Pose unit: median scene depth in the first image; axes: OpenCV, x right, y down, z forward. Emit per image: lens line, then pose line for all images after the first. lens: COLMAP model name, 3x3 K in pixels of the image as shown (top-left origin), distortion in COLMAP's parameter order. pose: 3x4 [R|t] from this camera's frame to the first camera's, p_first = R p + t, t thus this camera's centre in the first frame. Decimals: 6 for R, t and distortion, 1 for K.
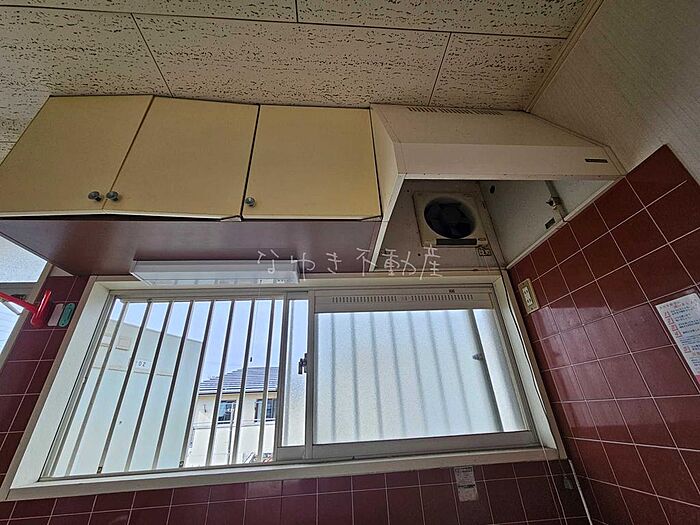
lens RADIAL K [[289.2, 0, 350.7], [0, 289.2, 253.1], [0, 0, 1]] dist [-0.000232, -0.000125]
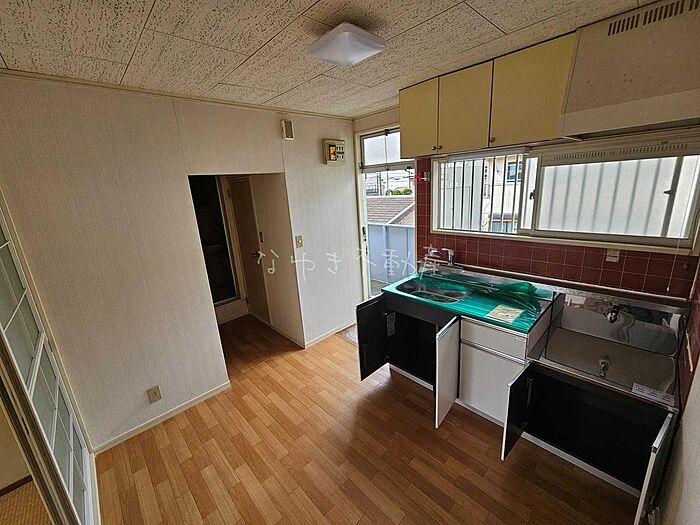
lens RADIAL K [[288.4, 0, 350.0], [0, 288.4, 262.5], [0, 0, 1]] dist [-0.002128, -0.000281]
pose [[0.632997, 0.213504, -0.744131, 0.669133], [0.402154, 0.730659, 0.551733, -0.960022], [0.661503, -0.648501, 0.376643, -0.956716]]
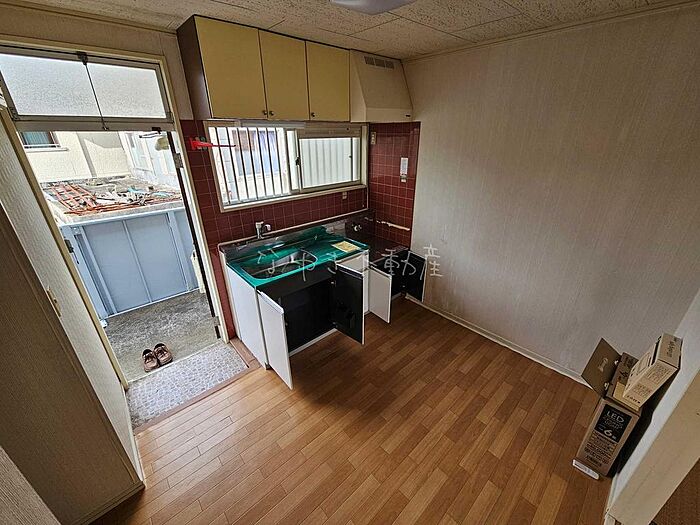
lens RADIAL K [[289.0, 0, 356.2], [0, 289.0, 262.8], [0, 0, 1]] dist [0.000490, -0.000004]
pose [[0.783726, -0.216431, 0.582178, -1.570380], [-0.325976, 0.654525, 0.682156, -1.026953], [-0.528690, -0.724399, 0.442417, -1.139360]]
